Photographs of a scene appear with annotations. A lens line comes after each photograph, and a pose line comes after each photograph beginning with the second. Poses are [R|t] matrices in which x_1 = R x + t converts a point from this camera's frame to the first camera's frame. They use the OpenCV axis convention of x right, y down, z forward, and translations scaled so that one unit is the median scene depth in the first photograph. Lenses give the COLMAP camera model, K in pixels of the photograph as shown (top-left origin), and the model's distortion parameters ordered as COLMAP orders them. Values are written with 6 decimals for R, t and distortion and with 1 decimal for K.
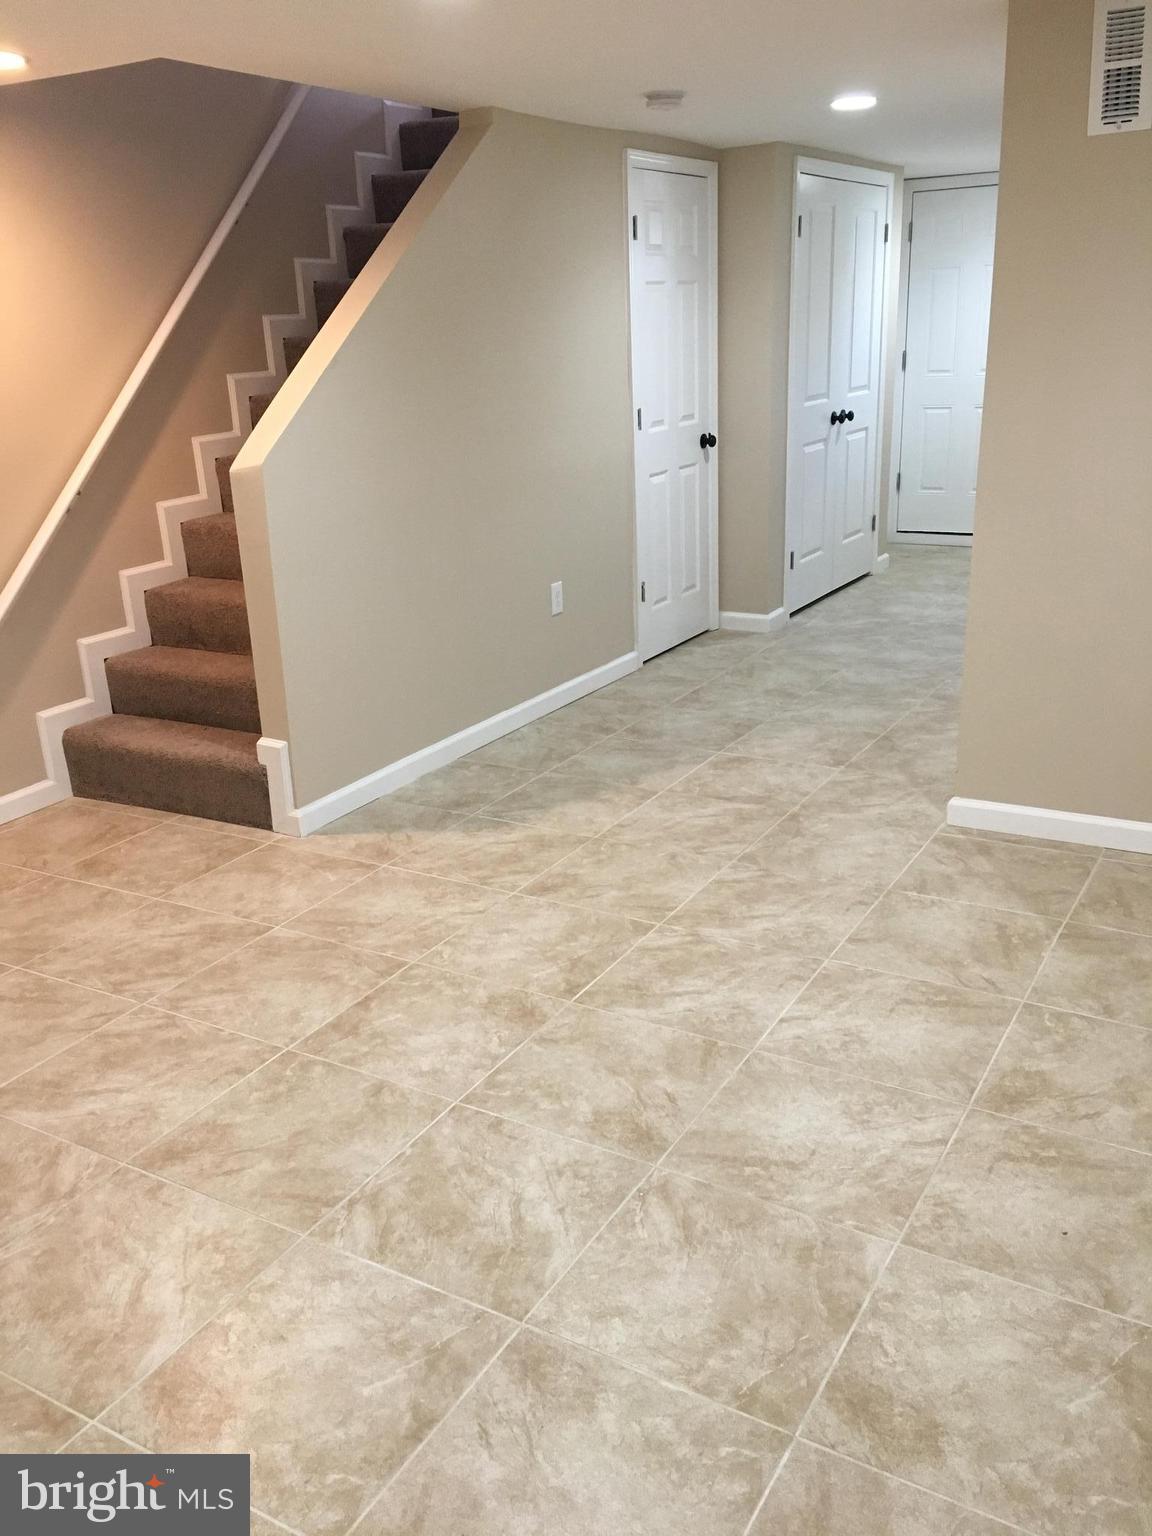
lens RADIAL K [[1301.0, 0, 579.0], [0, 1301.0, 772.2], [0, 0, 1]] dist [0.072987, -0.092483]
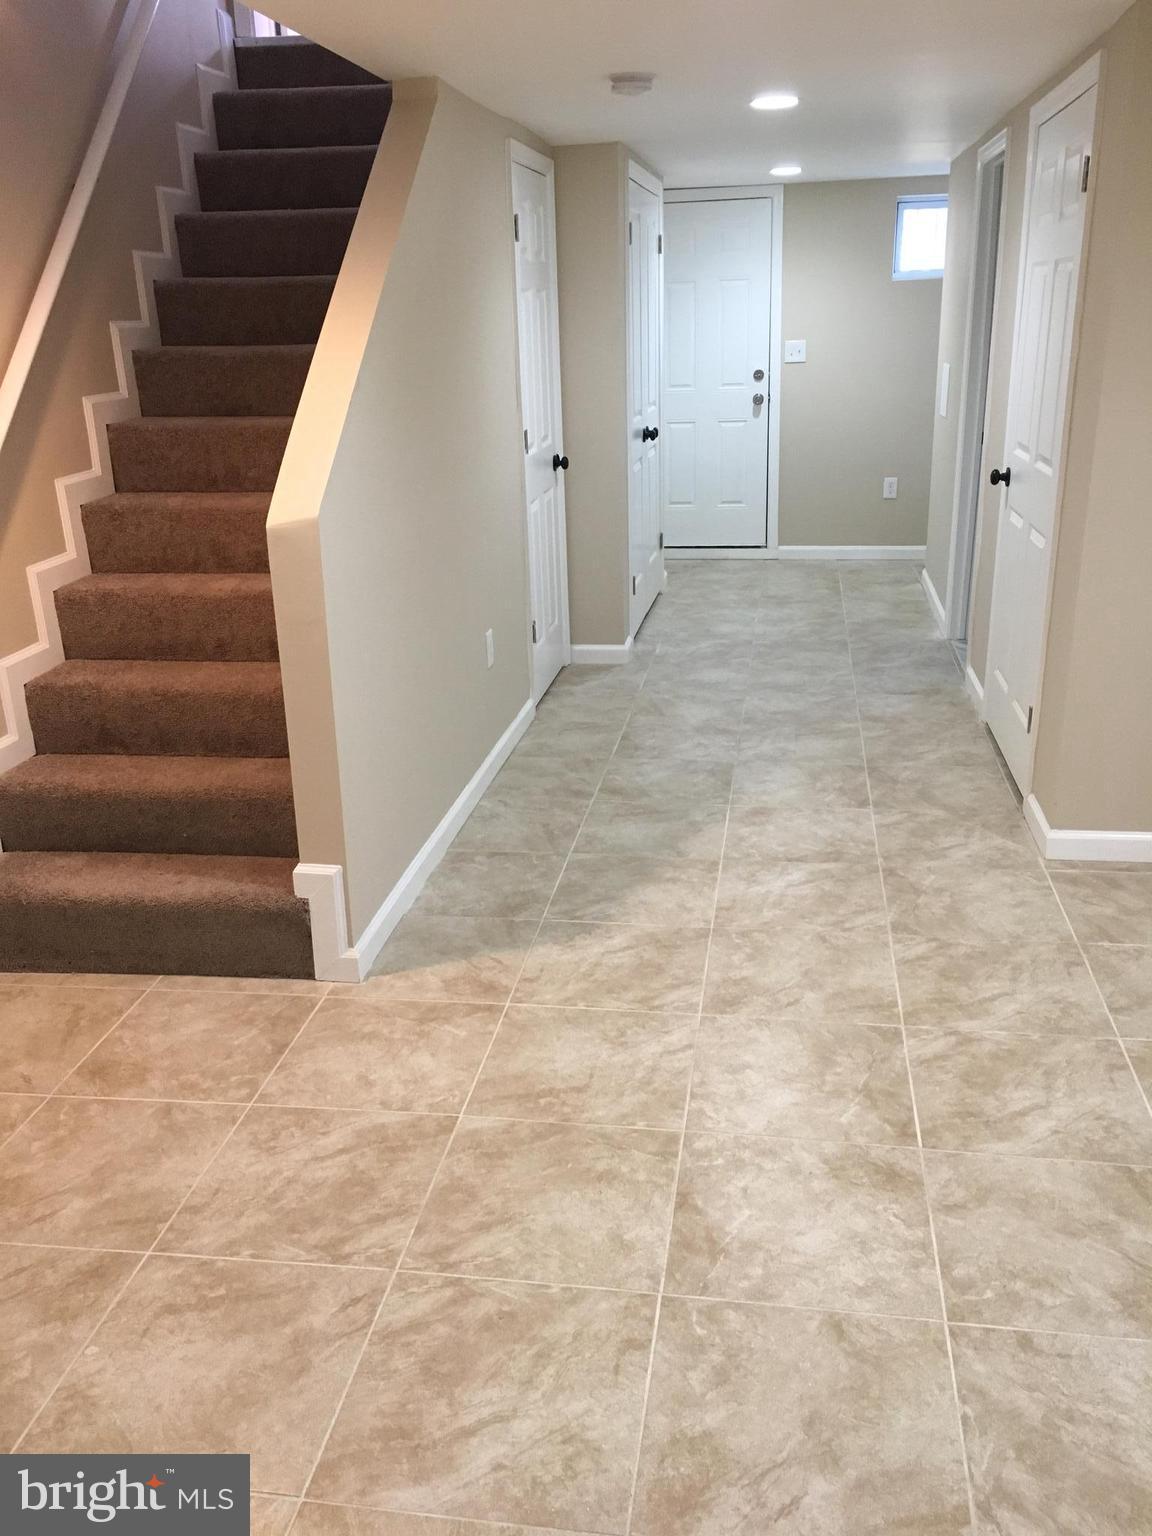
lens RADIAL K [[1301.0, 0, 578.6], [0, 1301.0, 769.3], [0, 0, 1]] dist [0.072987, -0.092483]
pose [[0.932179, -0.109393, 0.345072, -0.349390], [0.112875, 0.993558, 0.010054, -0.071286], [-0.343949, 0.029578, 0.938522, 0.212311]]
